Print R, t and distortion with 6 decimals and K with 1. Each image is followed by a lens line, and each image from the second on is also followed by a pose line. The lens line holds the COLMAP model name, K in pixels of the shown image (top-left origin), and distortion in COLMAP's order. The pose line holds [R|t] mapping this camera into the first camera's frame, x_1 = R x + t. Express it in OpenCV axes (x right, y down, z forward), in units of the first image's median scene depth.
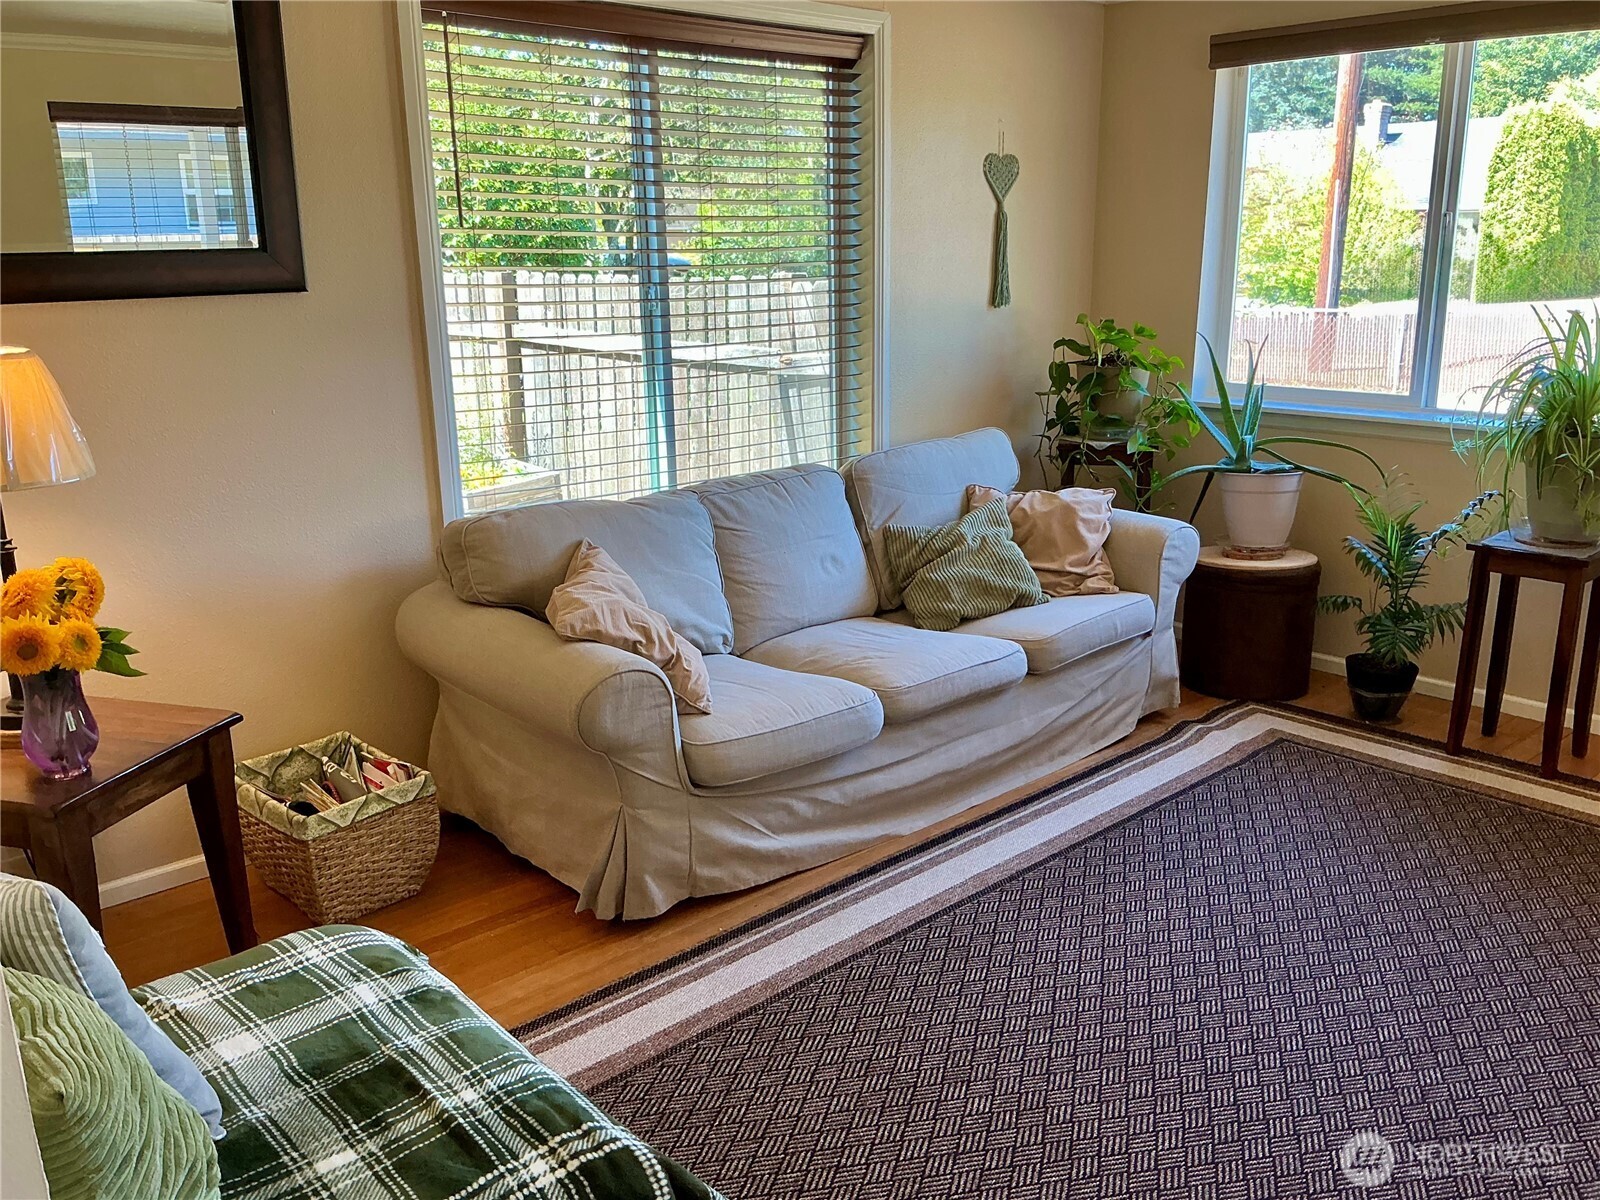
lens RADIAL K [[1313.9, 0, 797.9], [0, 1313.9, 596.4], [0, 0, 1]] dist [0.063463, -0.131038]
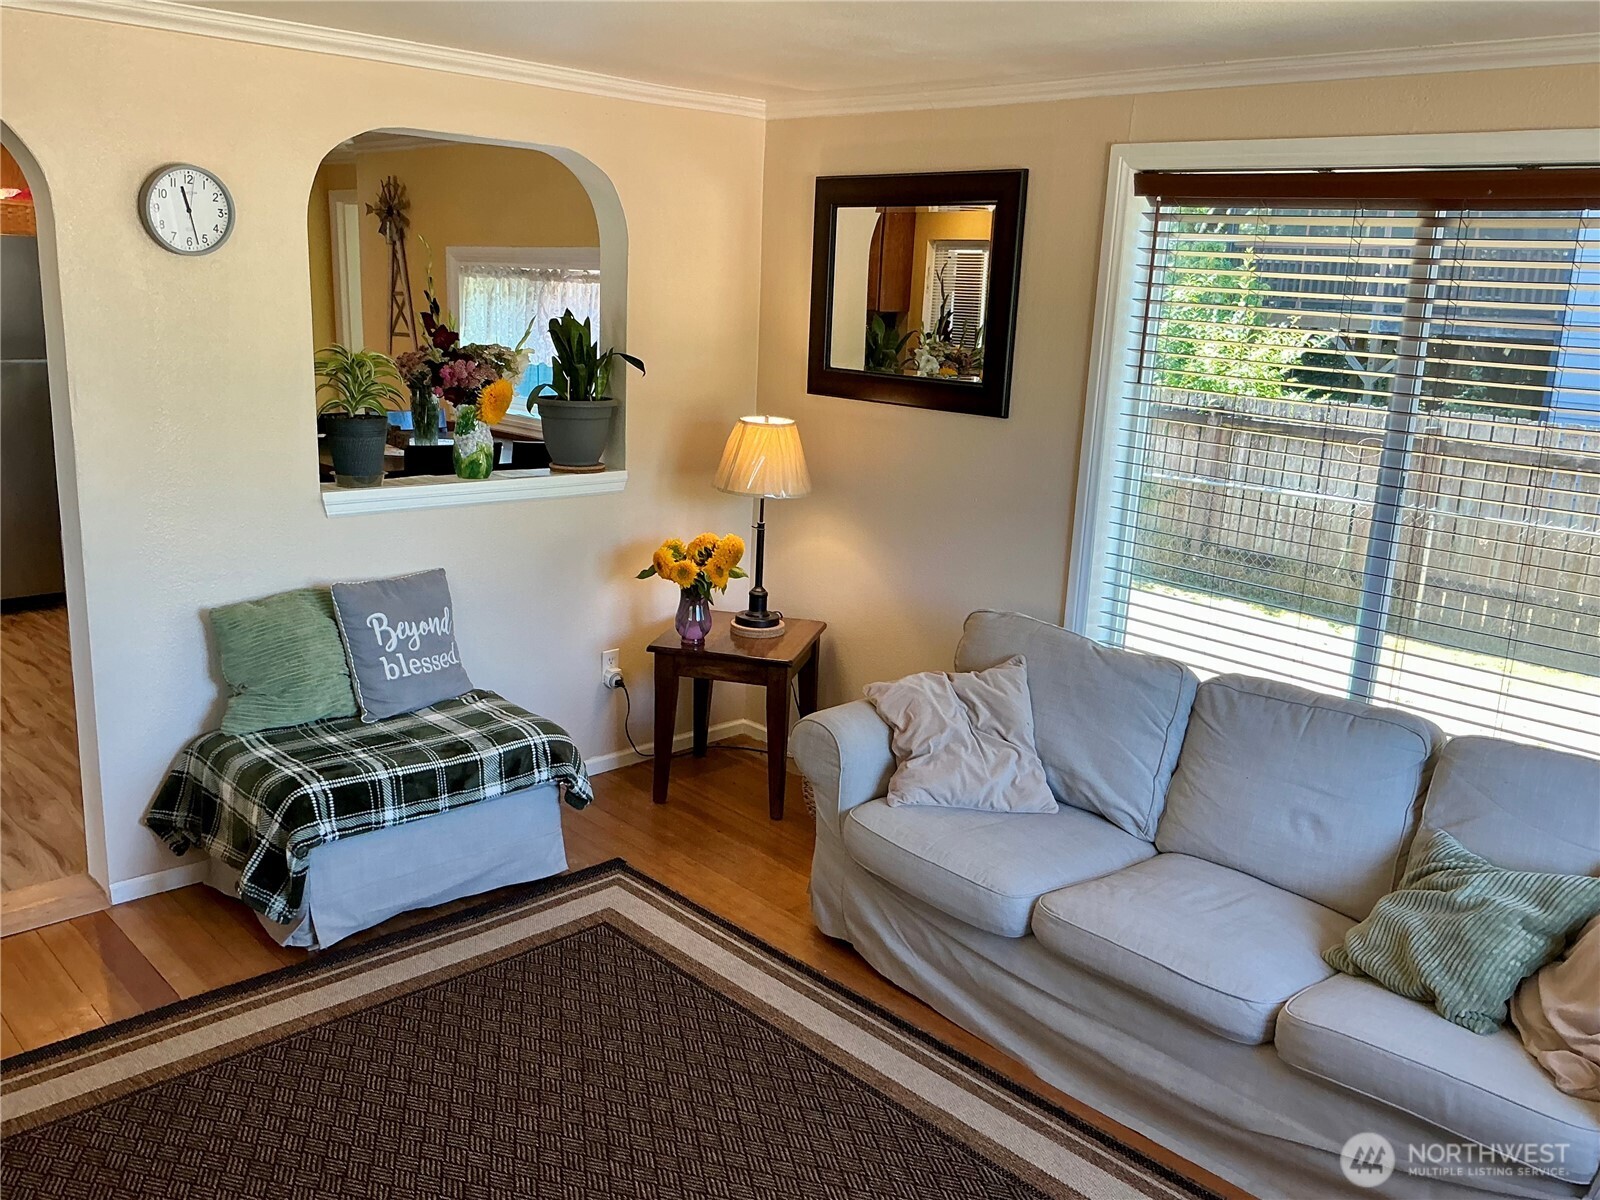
lens RADIAL K [[1313.9, 0, 800.1], [0, 1313.9, 607.0], [0, 0, 1]] dist [0.063463, -0.131038]
pose [[0.028661, 0.248358, -0.968244, 0.975461], [-0.304206, 0.924863, 0.228226, -0.302754], [0.952175, 0.288004, 0.102059, 0.744788]]
